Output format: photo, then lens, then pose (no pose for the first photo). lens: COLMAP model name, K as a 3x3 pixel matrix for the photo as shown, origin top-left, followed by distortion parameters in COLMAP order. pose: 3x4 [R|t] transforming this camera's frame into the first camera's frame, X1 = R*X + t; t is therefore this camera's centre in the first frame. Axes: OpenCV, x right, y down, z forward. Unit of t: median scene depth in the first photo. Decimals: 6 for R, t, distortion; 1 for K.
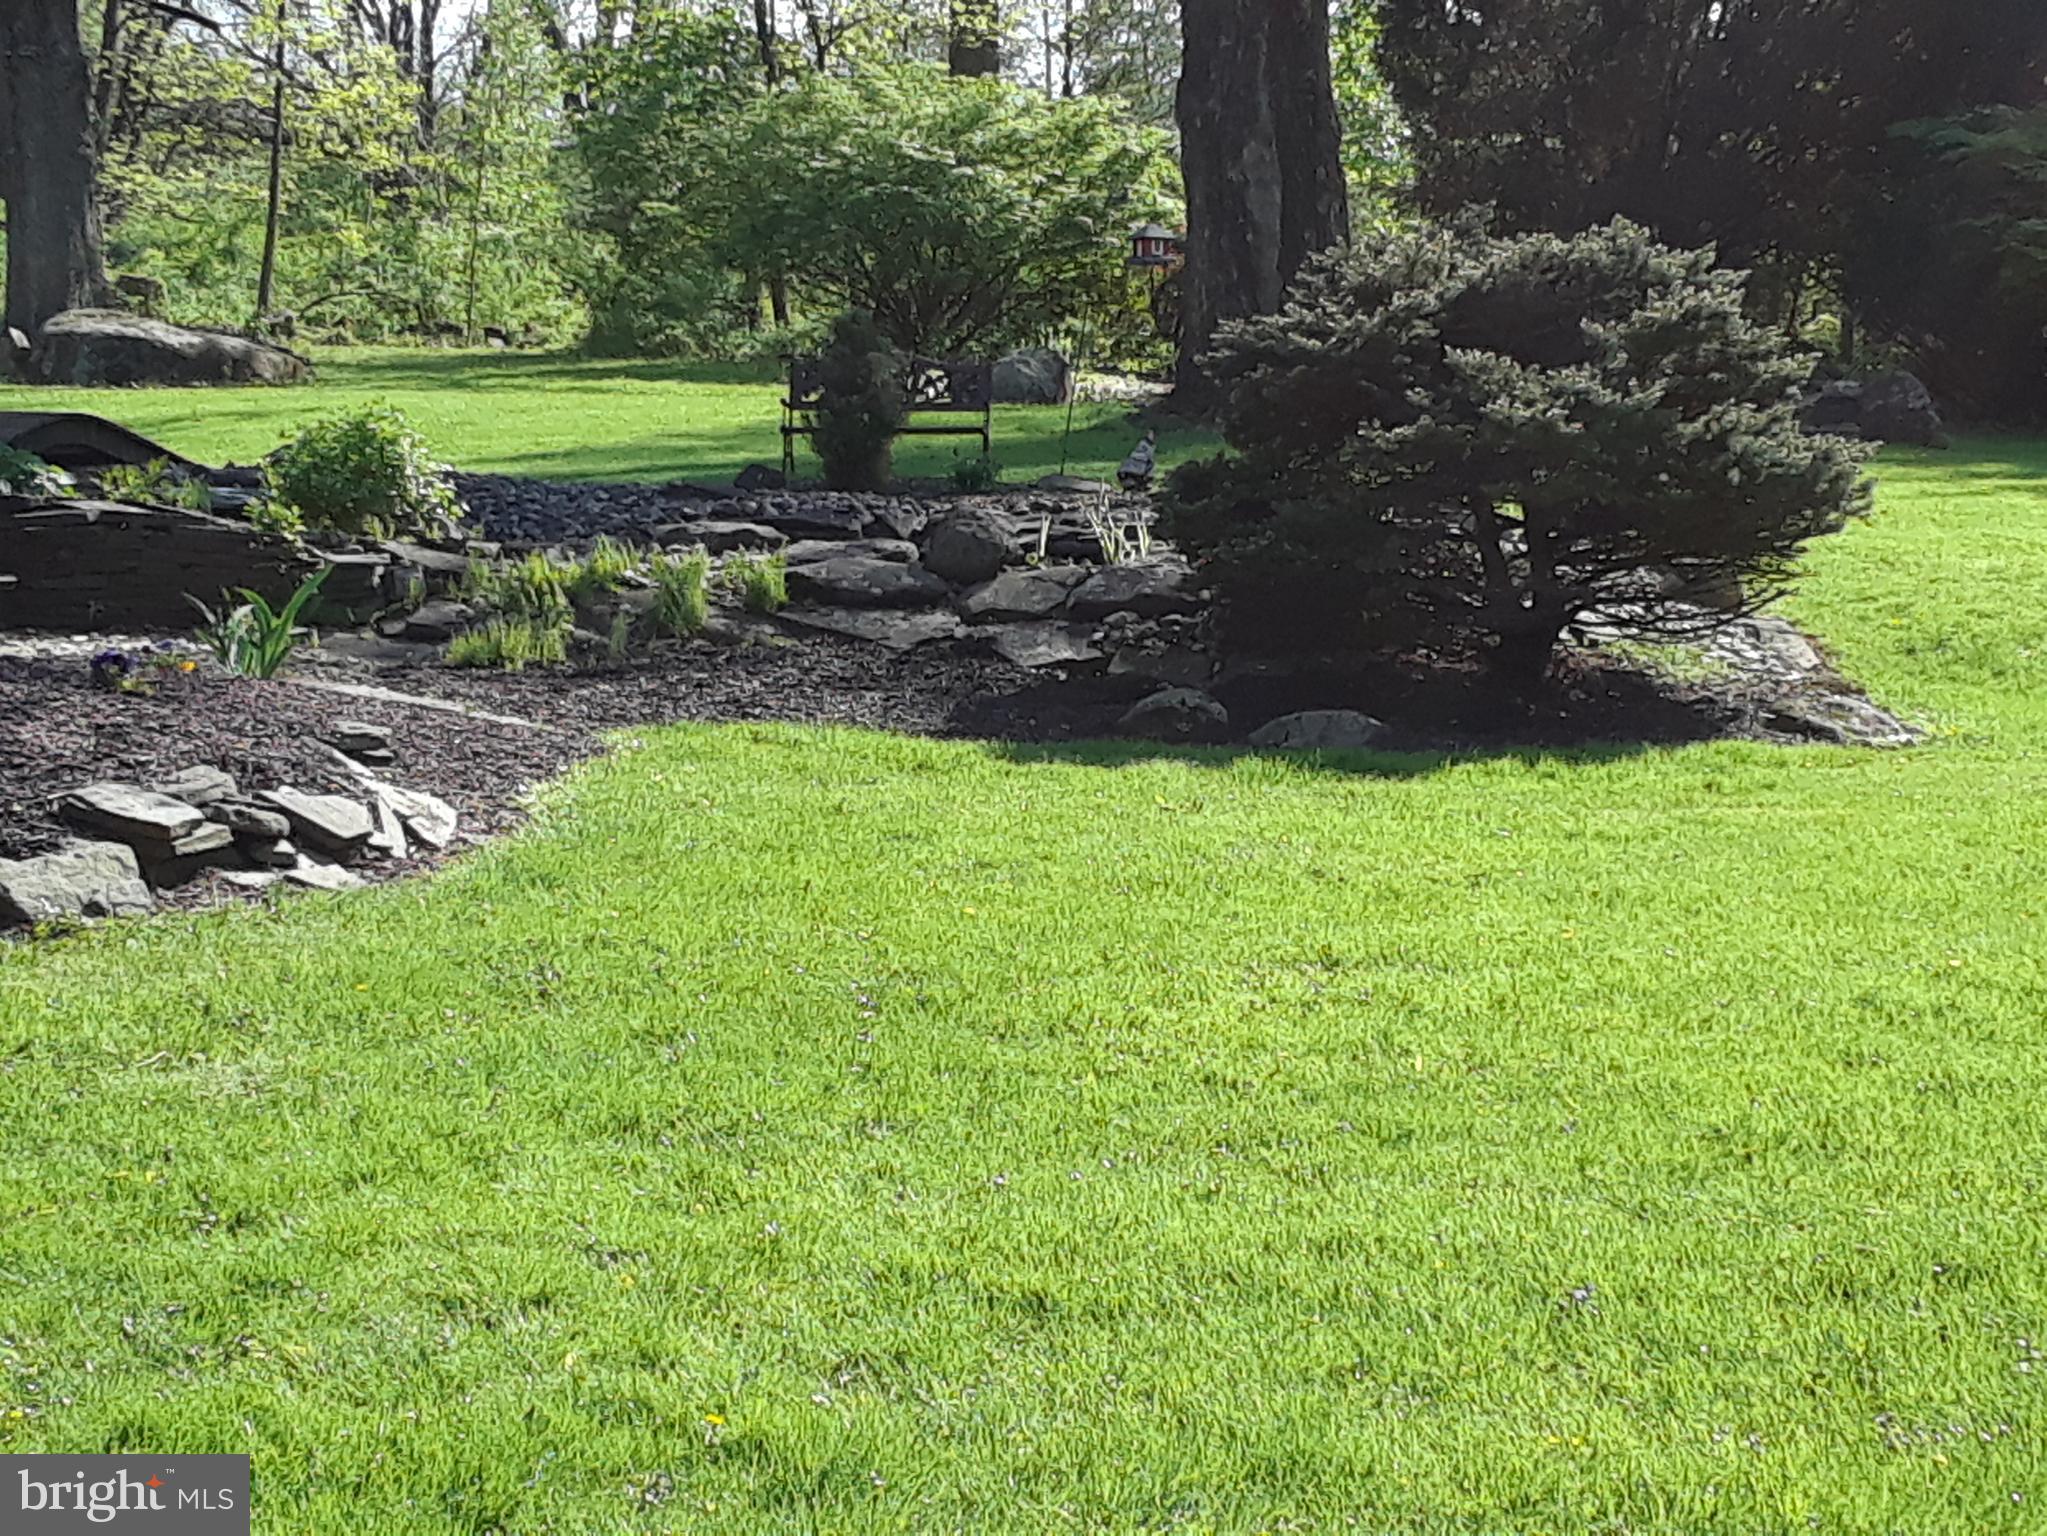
lens RADIAL K [[3669.3, 0, 1102.6], [0, 3669.3, 766.9], [0, 0, 1]] dist [-0.010564, 0.181118]
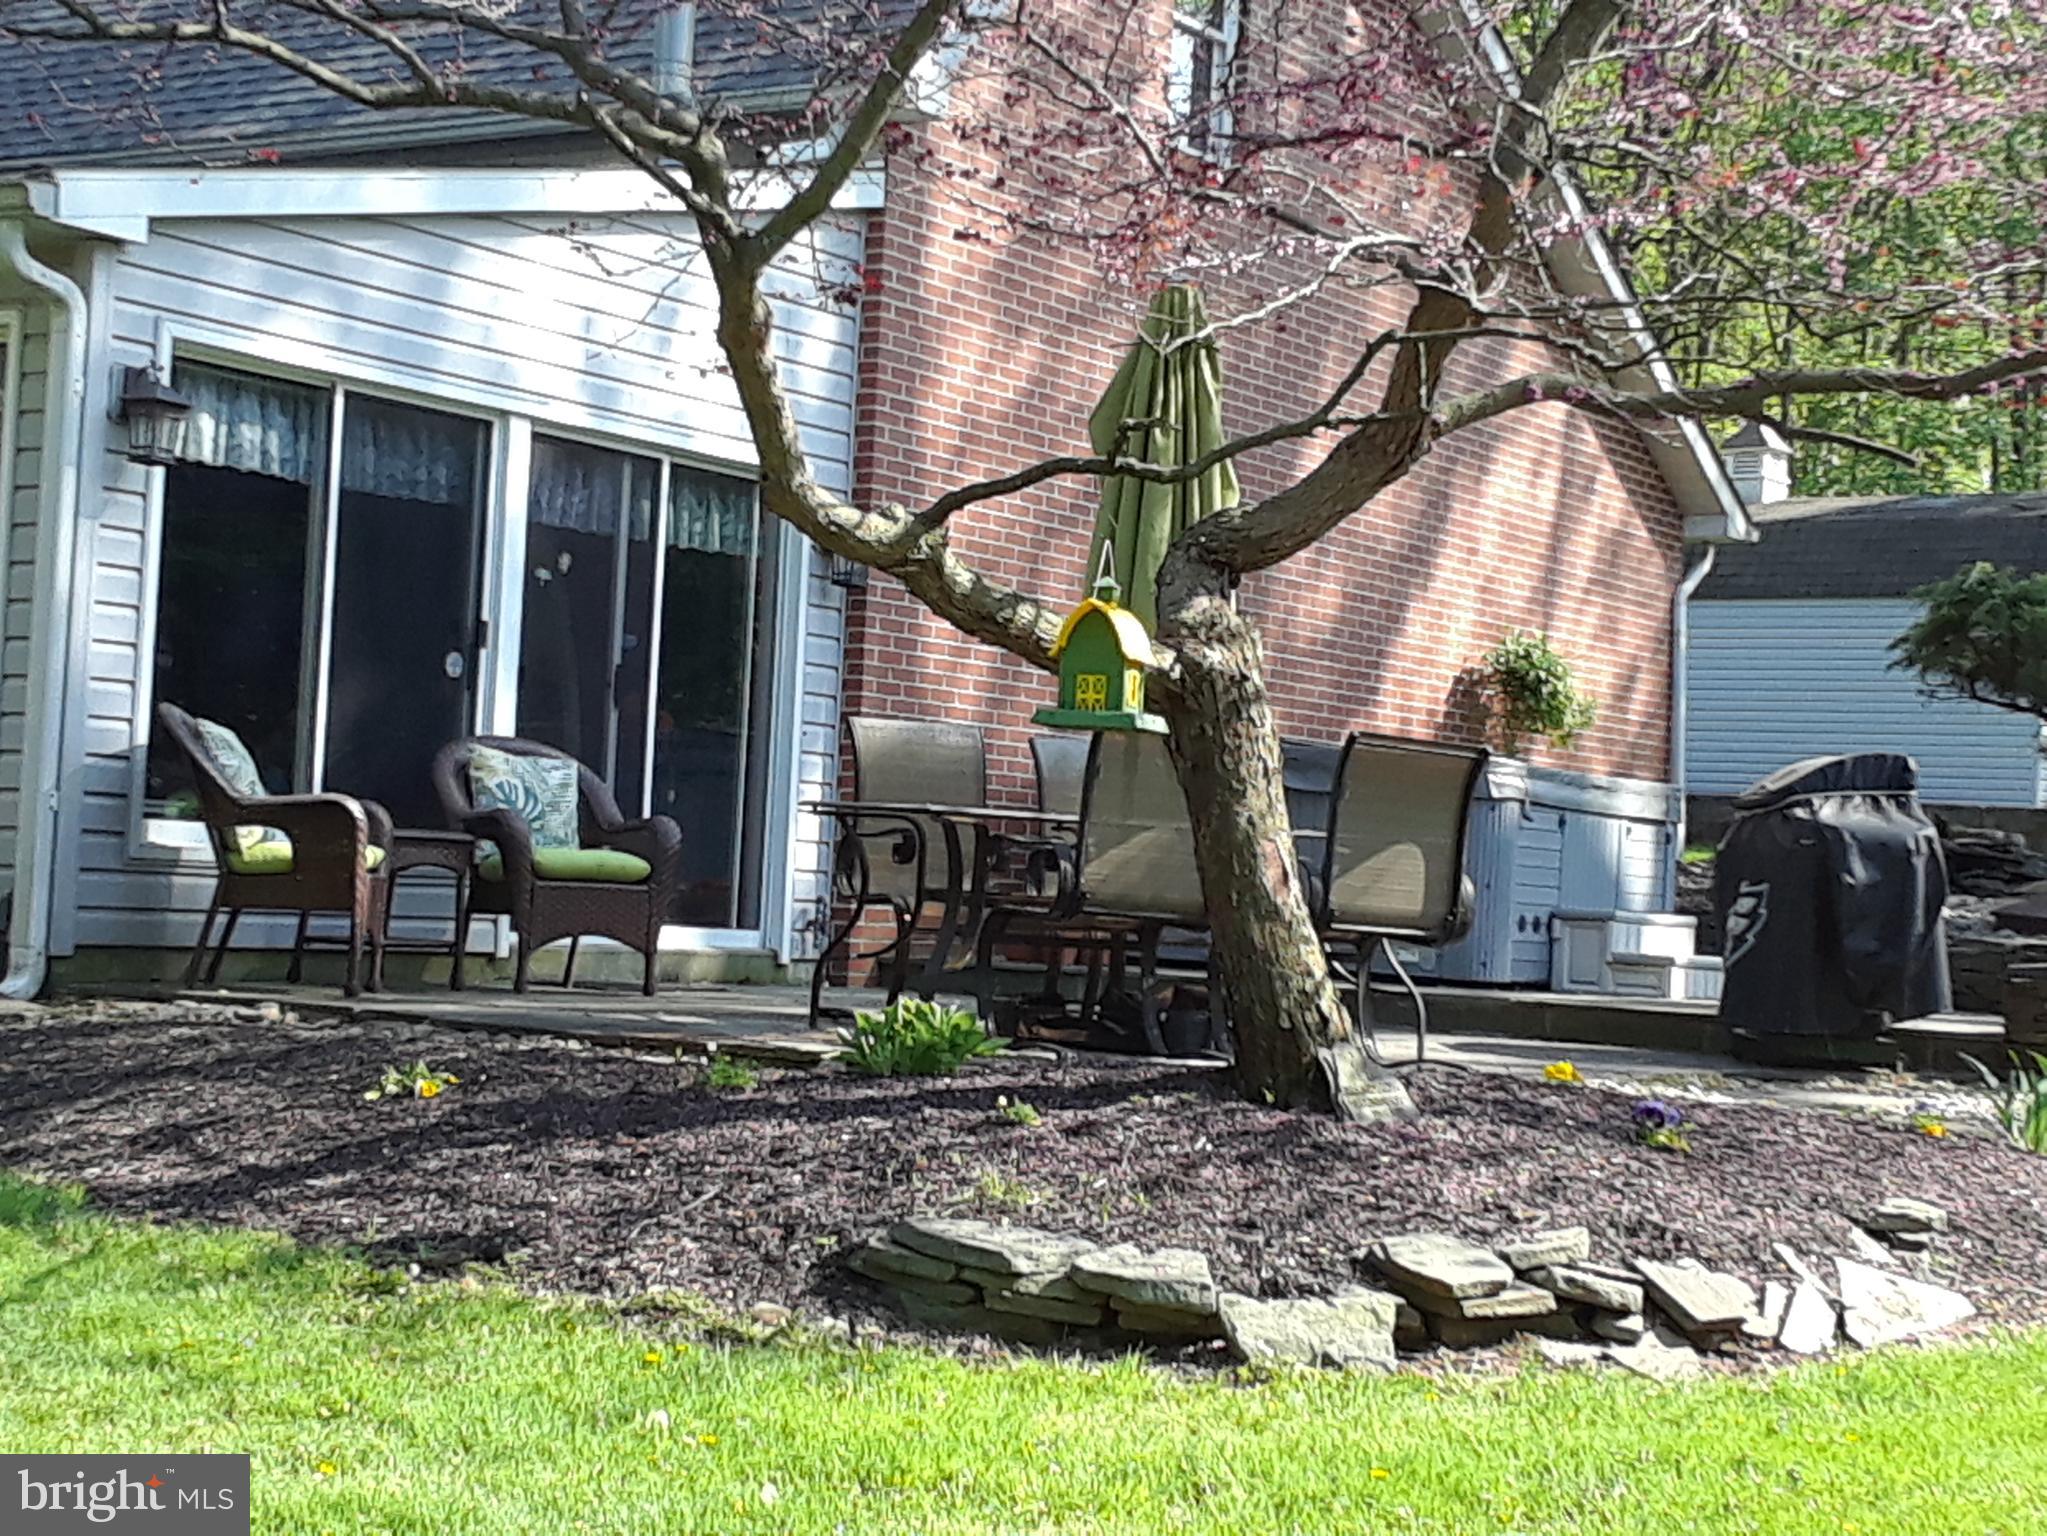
lens RADIAL K [[3669.3, 0, 1102.6], [0, 3669.3, 766.9], [0, 0, 1]] dist [-0.010564, 0.181118]
pose [[0.744973, 0.013550, -0.666957, 0.150658], [-0.094086, 0.991934, -0.084940, -0.013392], [0.660426, 0.126029, 0.740239, 0.097742]]
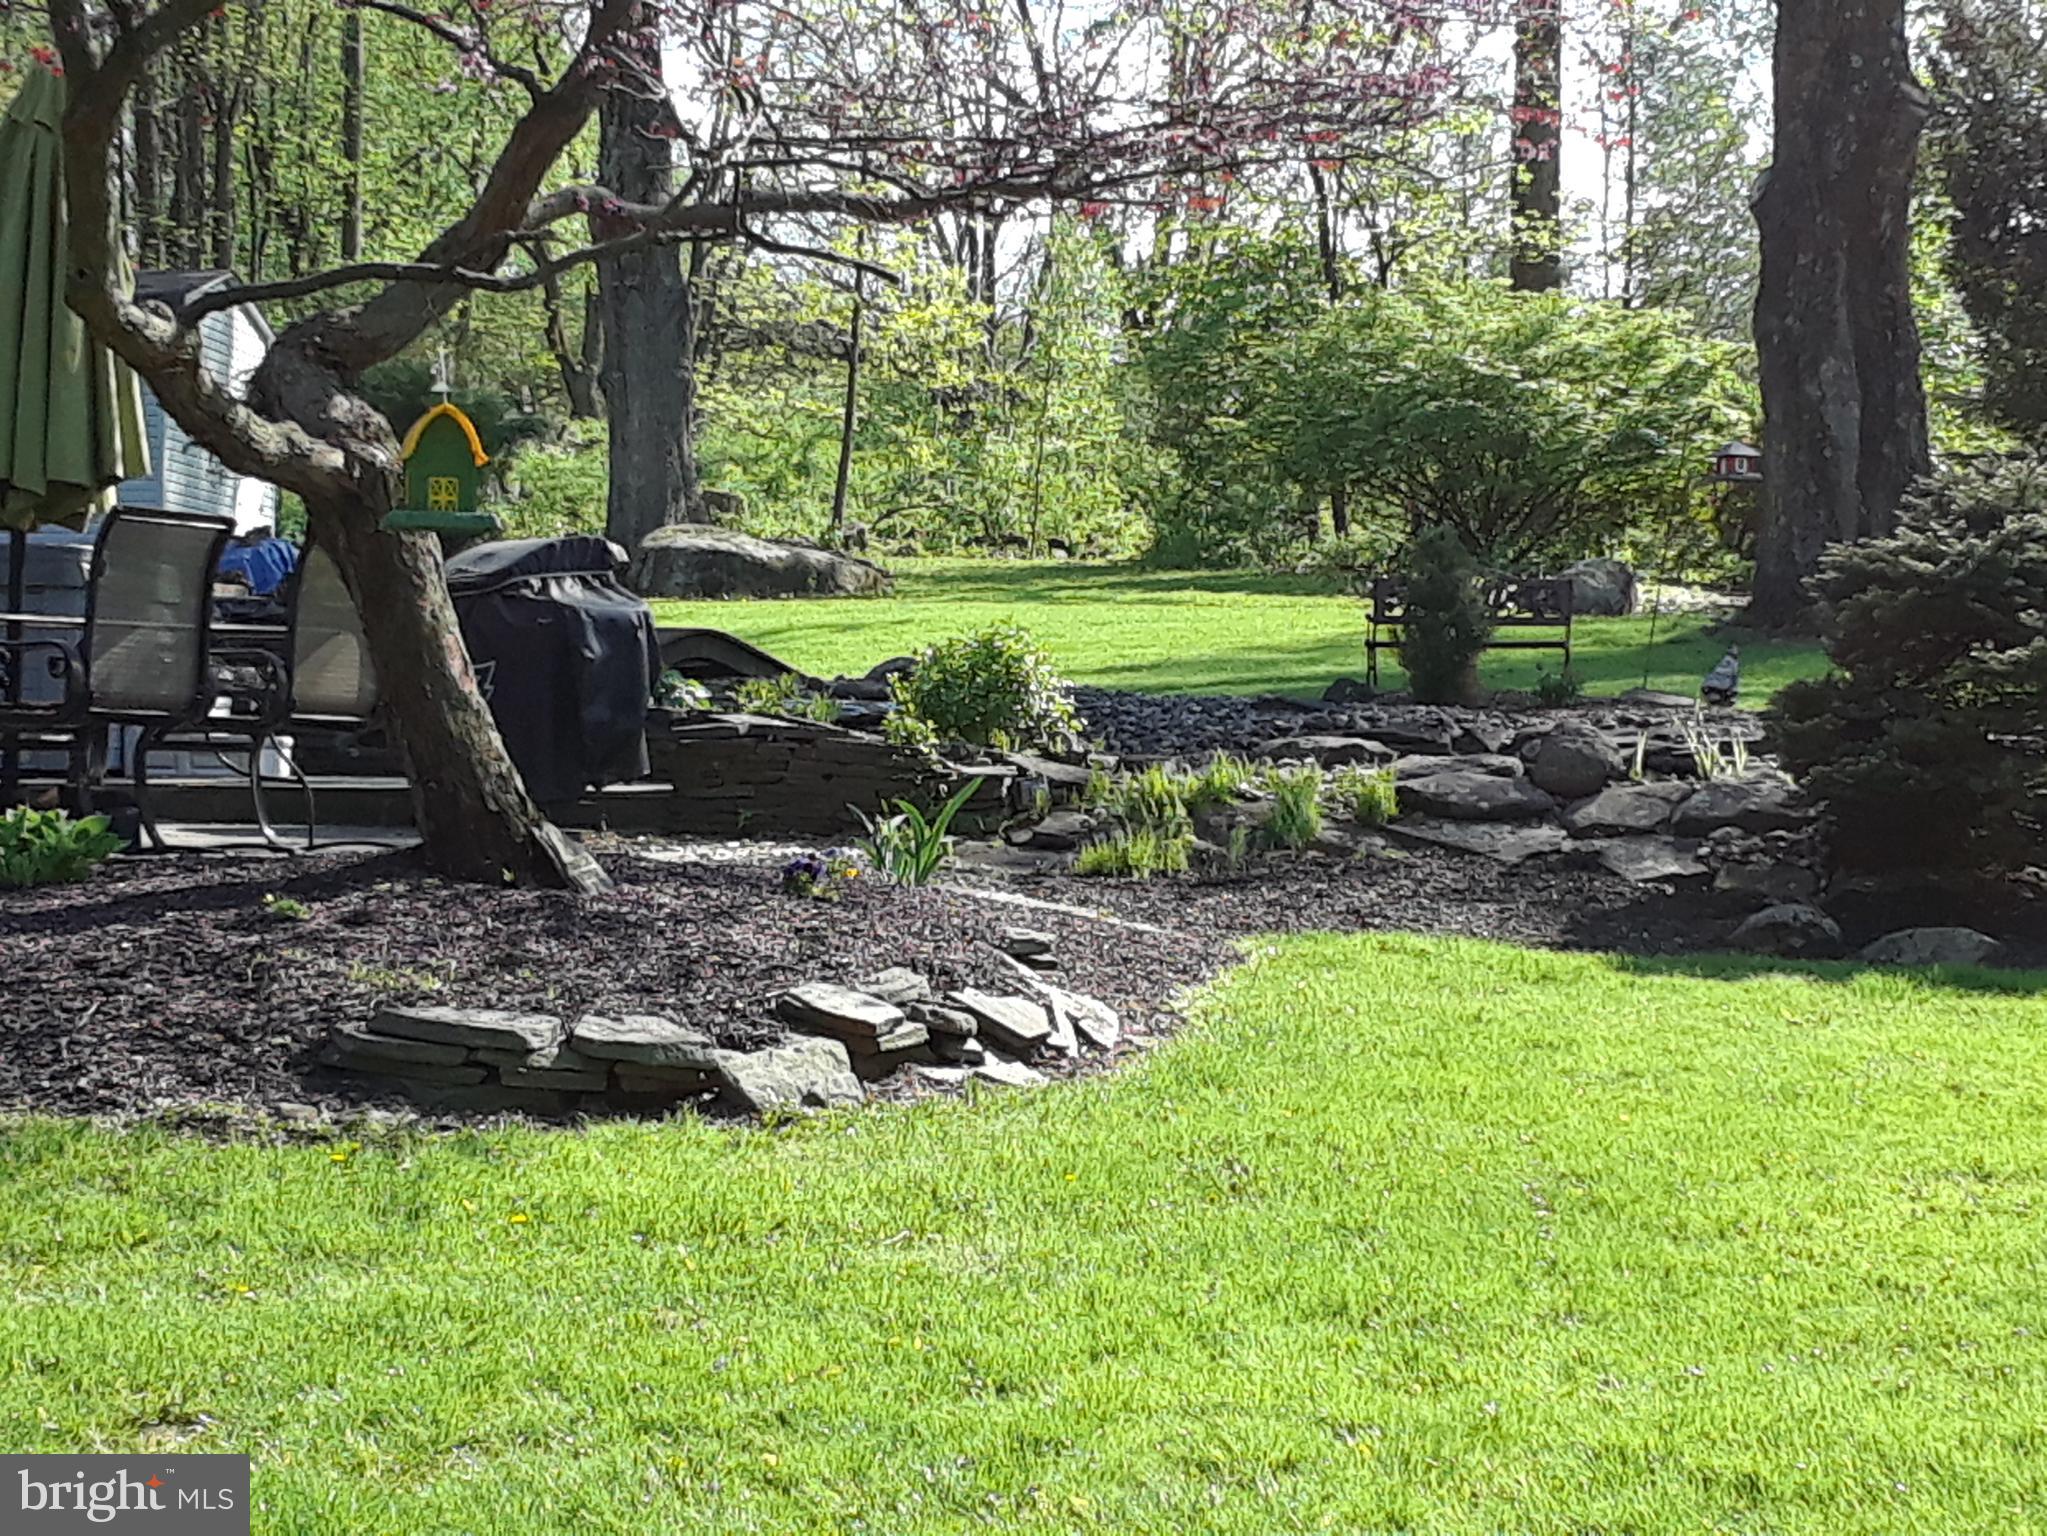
lens RADIAL K [[3669.3, 0, 1102.6], [0, 3669.3, 766.9], [0, 0, 1]] dist [-0.010564, 0.181118]
pose [[0.989094, 0.005980, -0.147164, -0.014179], [-0.014237, 0.998378, -0.055118, -0.000371], [0.146596, 0.056612, 0.987575, -0.028226]]
